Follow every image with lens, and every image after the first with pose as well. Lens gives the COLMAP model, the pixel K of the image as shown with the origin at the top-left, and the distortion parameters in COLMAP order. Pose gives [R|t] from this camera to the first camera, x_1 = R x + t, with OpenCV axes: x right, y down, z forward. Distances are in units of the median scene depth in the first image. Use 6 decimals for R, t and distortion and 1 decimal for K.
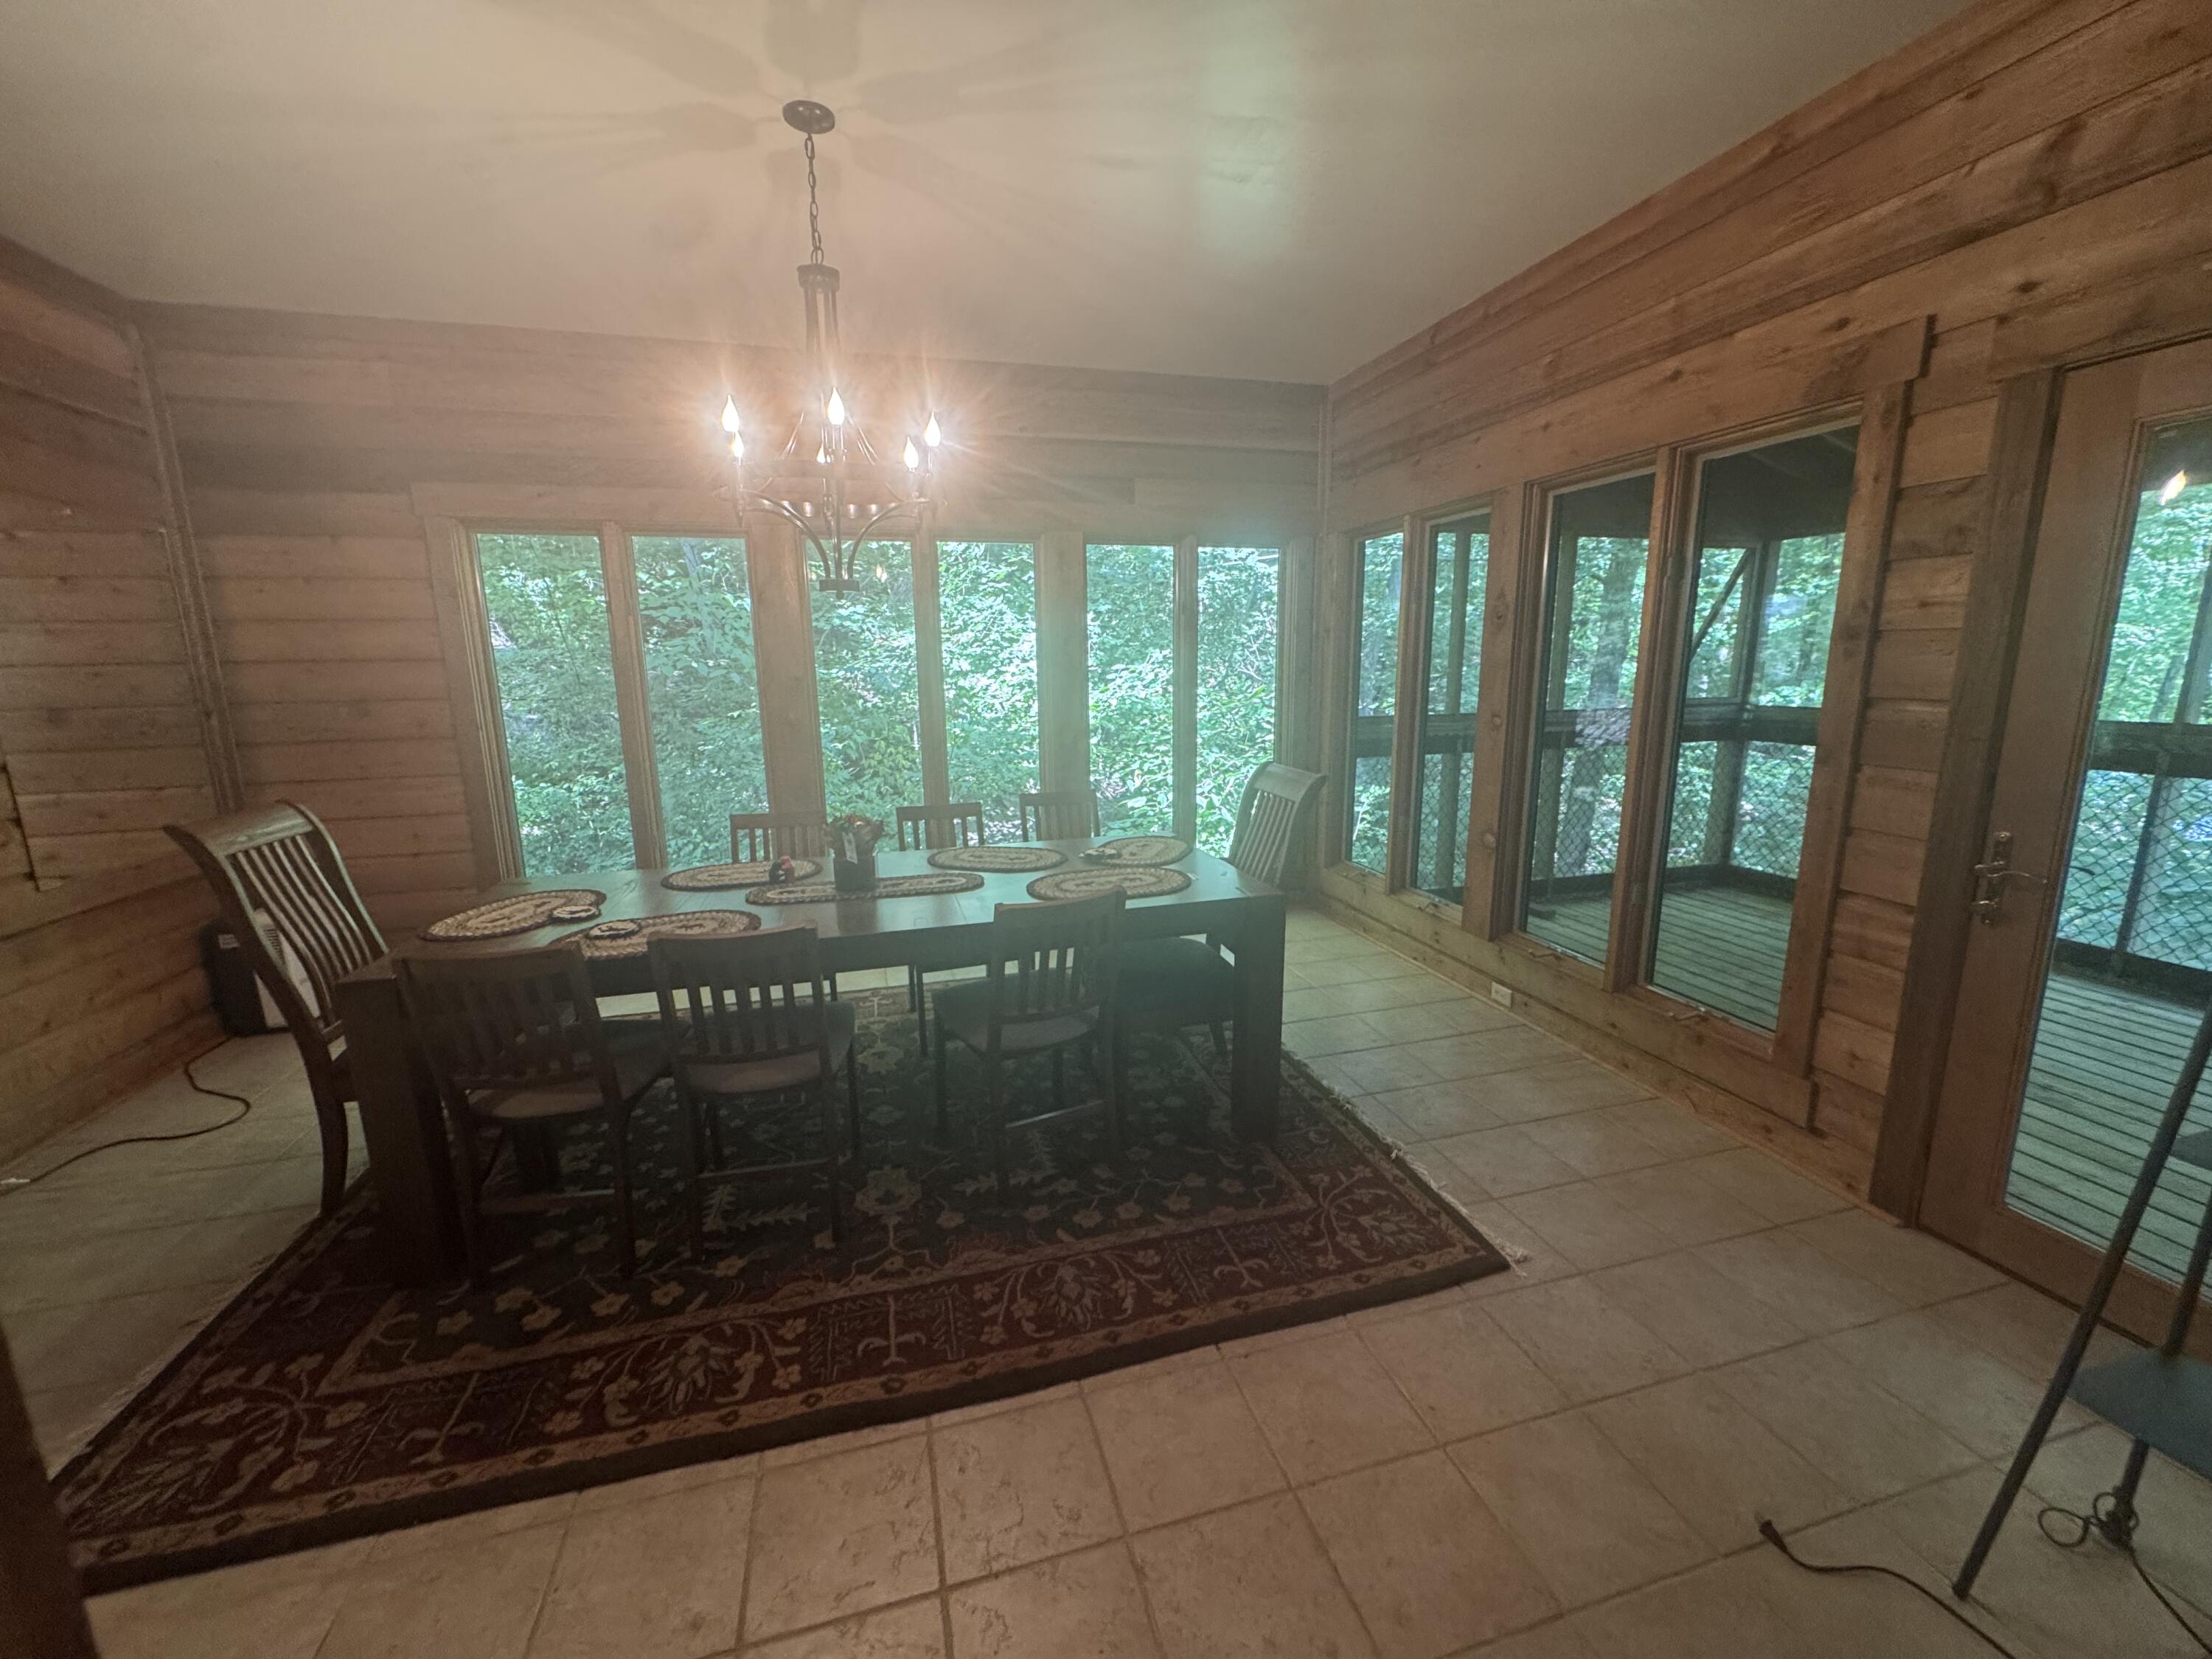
lens RADIAL K [[879.3, 0, 1109.8], [0, 879.3, 833.0], [0, 0, 1]] dist [-0.000387, -0.000142]
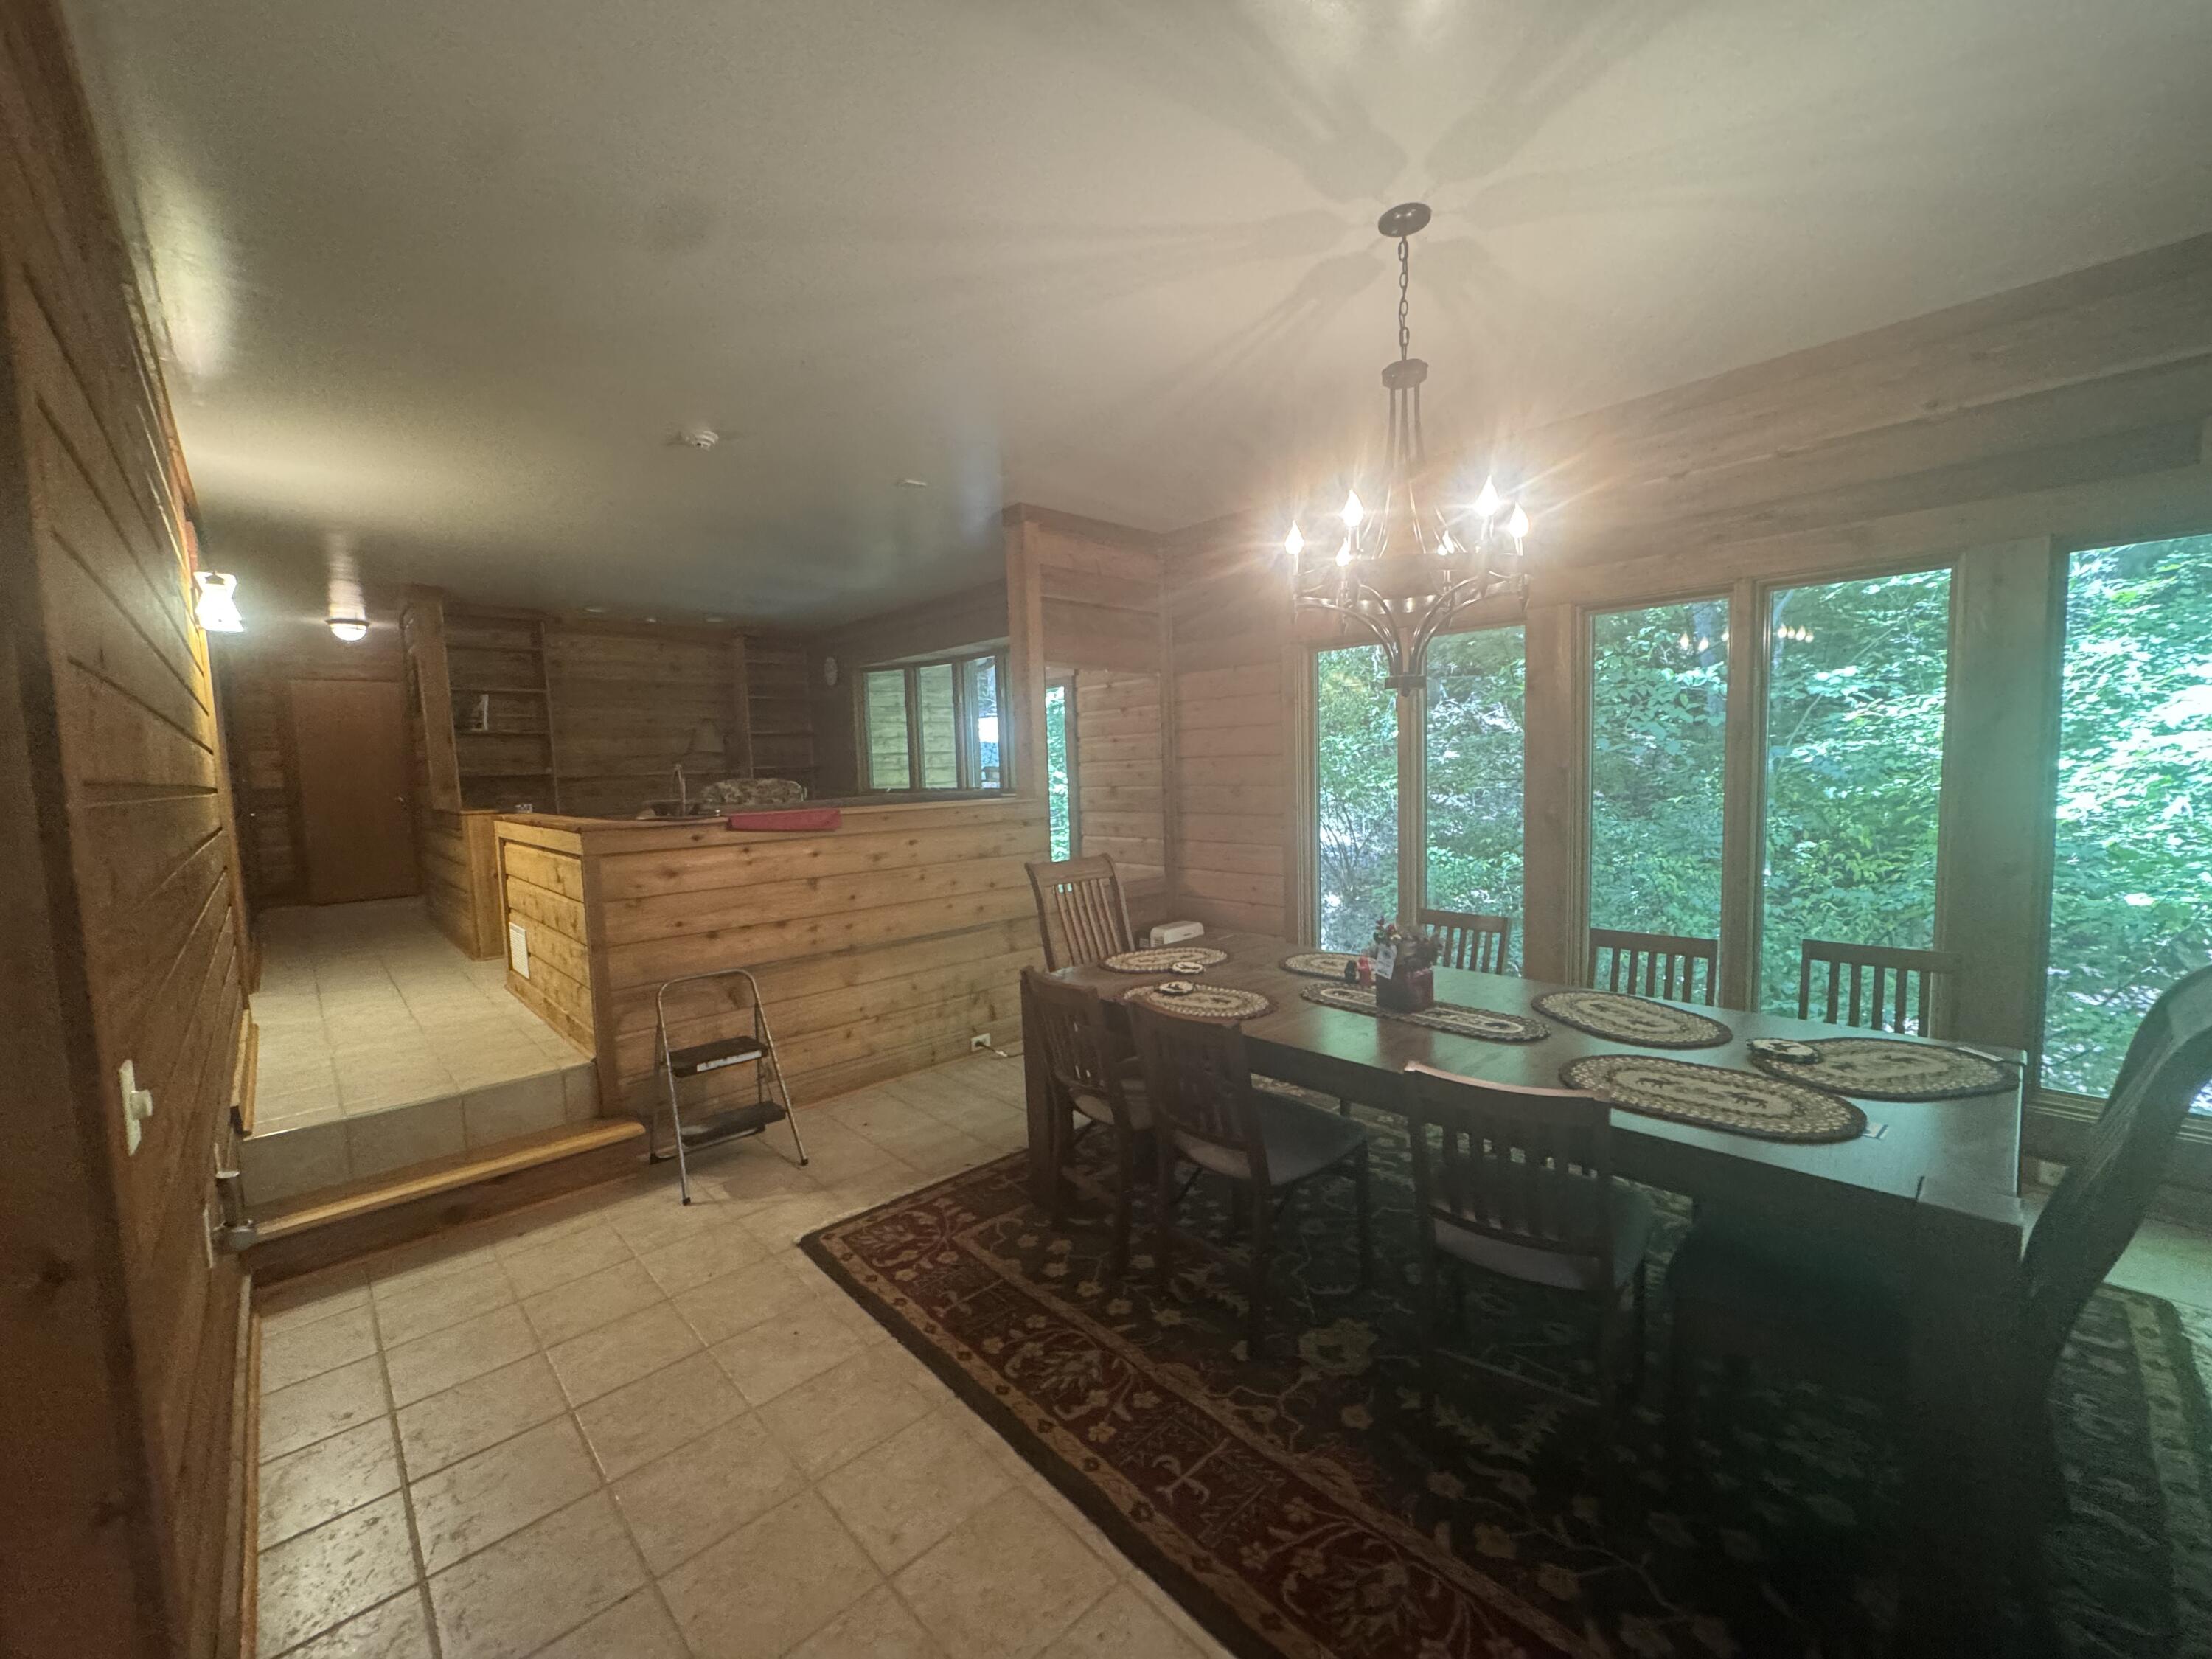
lens RADIAL K [[879.3, 0, 1105.9], [0, 879.3, 834.4], [0, 0, 1]] dist [-0.000387, -0.000142]
pose [[0.461715, 0.069956, -0.884266, 0.453599], [-0.143421, 0.989656, 0.003407, -0.091024], [0.875357, 0.125250, 0.466972, 0.352273]]
